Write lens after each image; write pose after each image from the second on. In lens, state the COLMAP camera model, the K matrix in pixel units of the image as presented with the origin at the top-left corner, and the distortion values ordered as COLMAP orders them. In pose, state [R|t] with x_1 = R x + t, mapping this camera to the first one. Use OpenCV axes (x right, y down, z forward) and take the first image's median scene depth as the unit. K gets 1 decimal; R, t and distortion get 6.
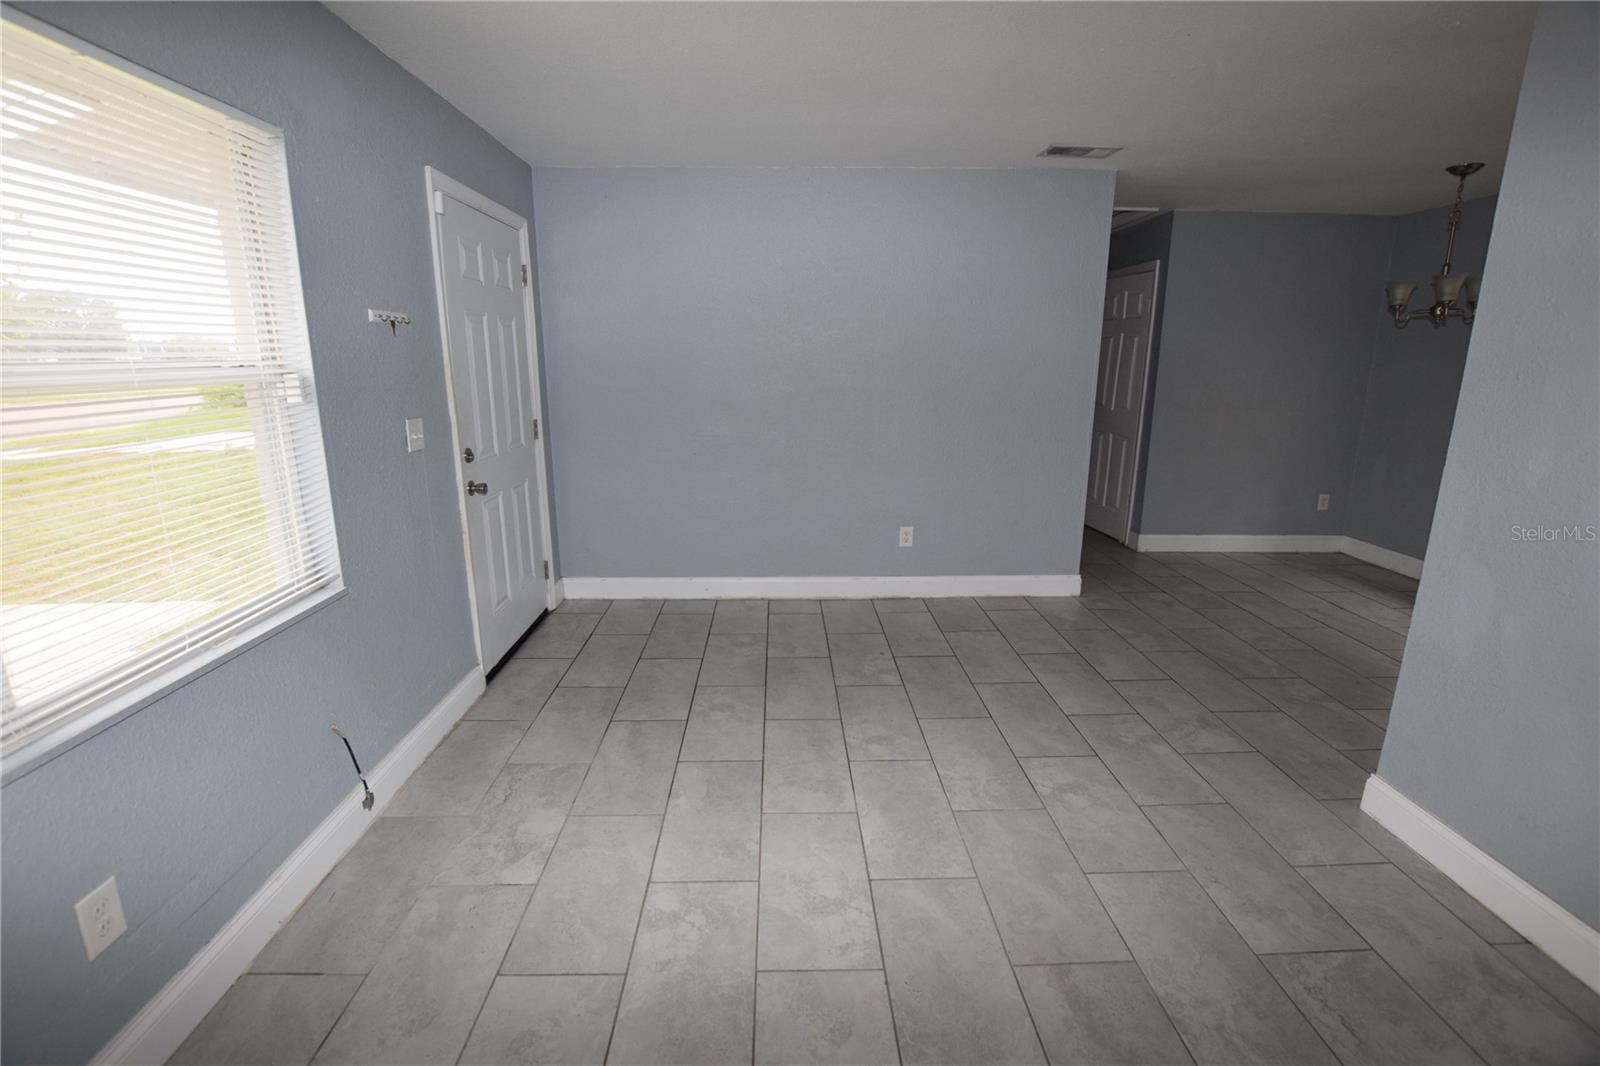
lens RADIAL K [[707.2, 0, 803.5], [0, 707.2, 518.8], [0, 0, 1]] dist [-0.031351, 0.003868]
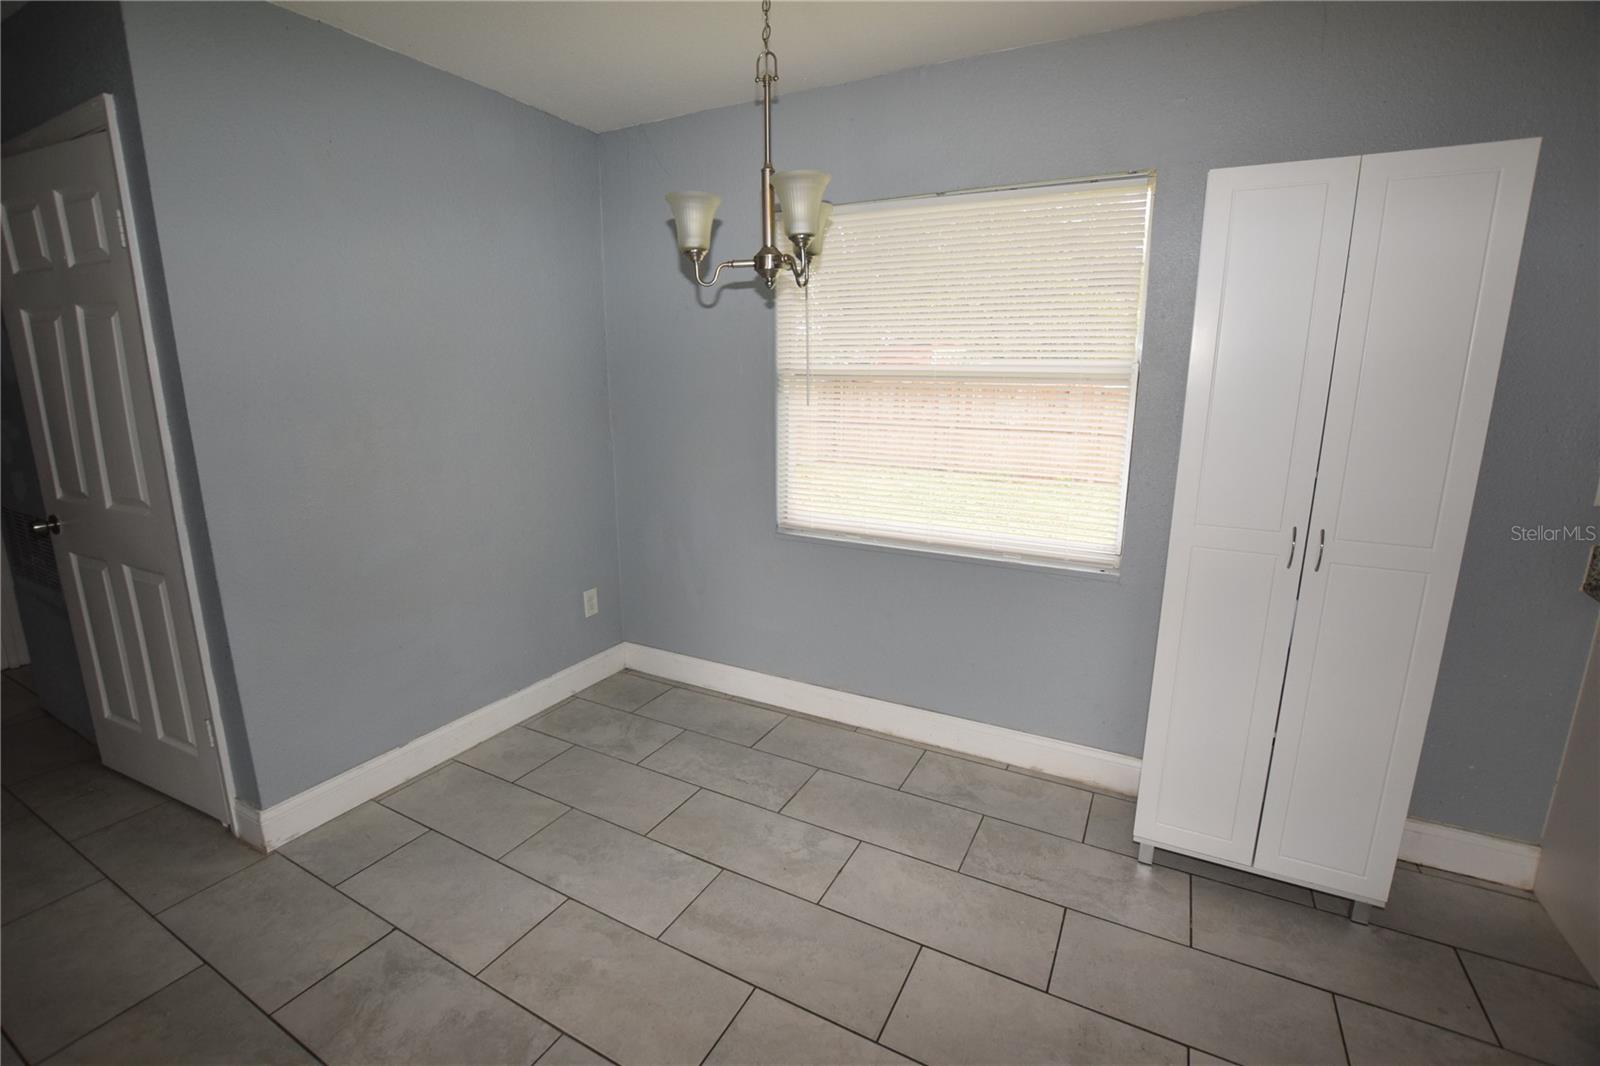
lens RADIAL K [[707.2, 0, 791.2], [0, 707.2, 525.4], [0, 0, 1]] dist [-0.031351, 0.003868]
pose [[0.509589, -0.184916, 0.840312, 0.489450], [0.195033, 0.976037, 0.096509, -0.170990], [-0.838022, 0.114709, 0.533443, 0.762675]]
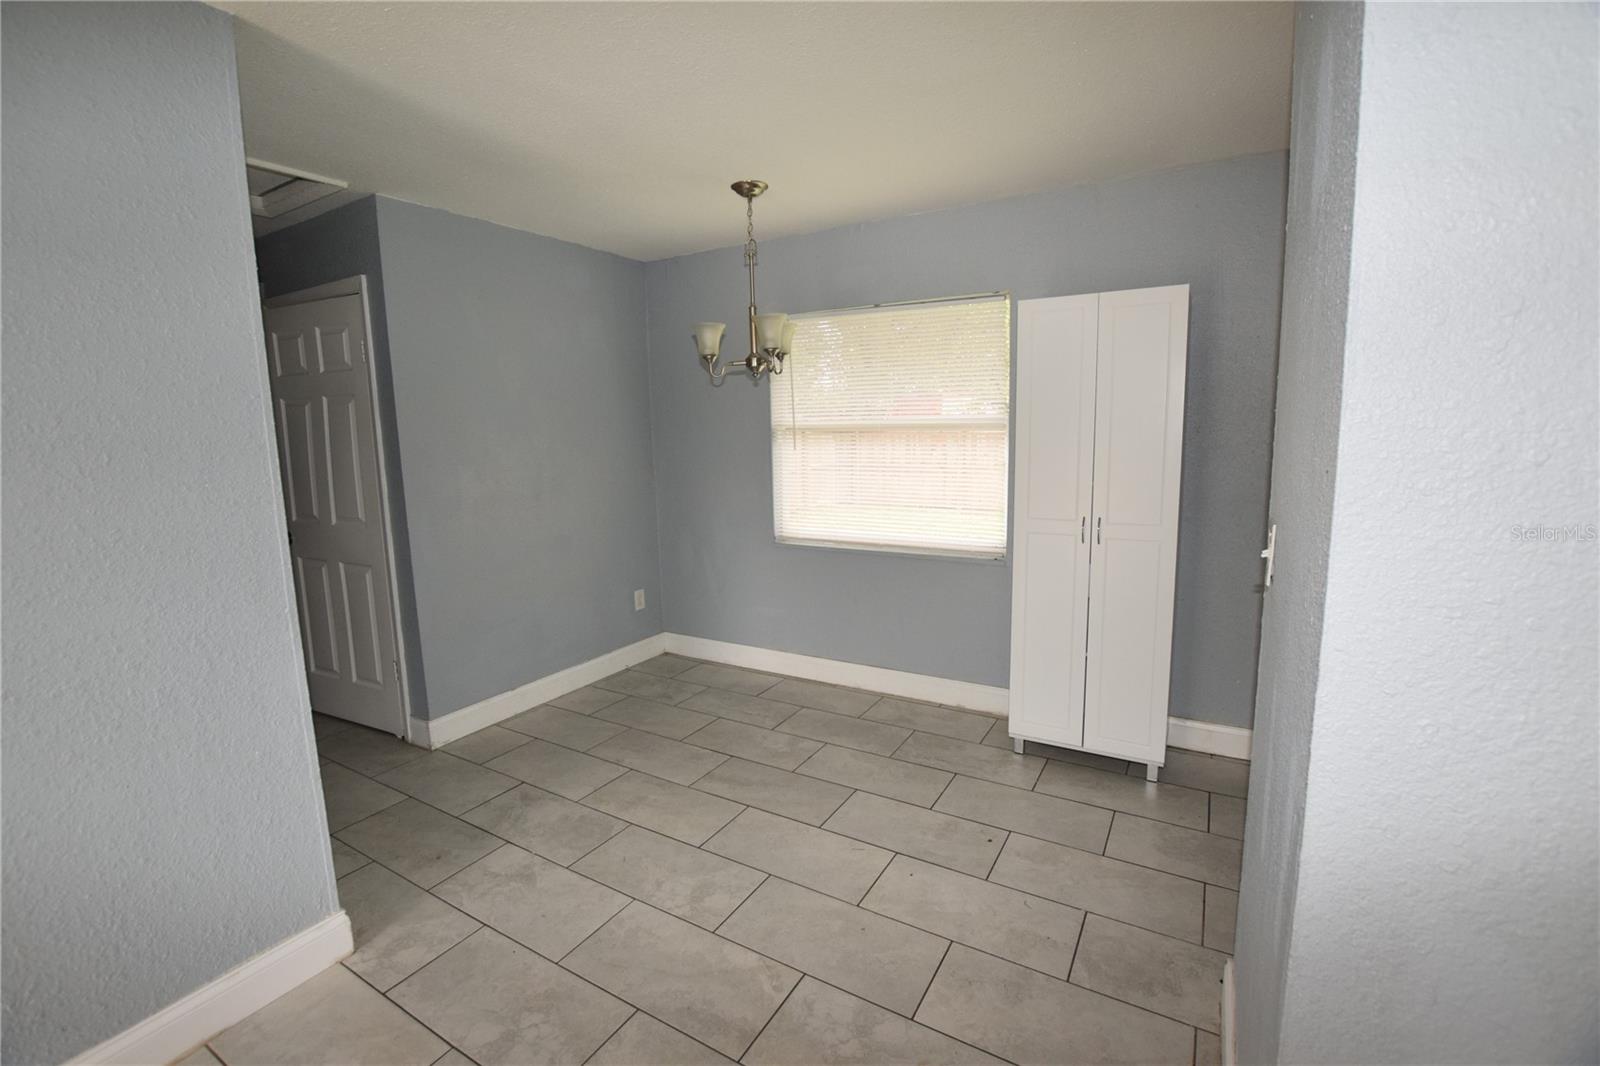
lens RADIAL K [[707.2, 0, 792.9], [0, 707.2, 529.2], [0, 0, 1]] dist [-0.031351, 0.003868]
pose [[0.543943, -0.141488, 0.827107, 0.253420], [0.213757, 0.976528, 0.026473, -0.131094], [-0.811439, 0.162401, 0.561420, 0.554182]]
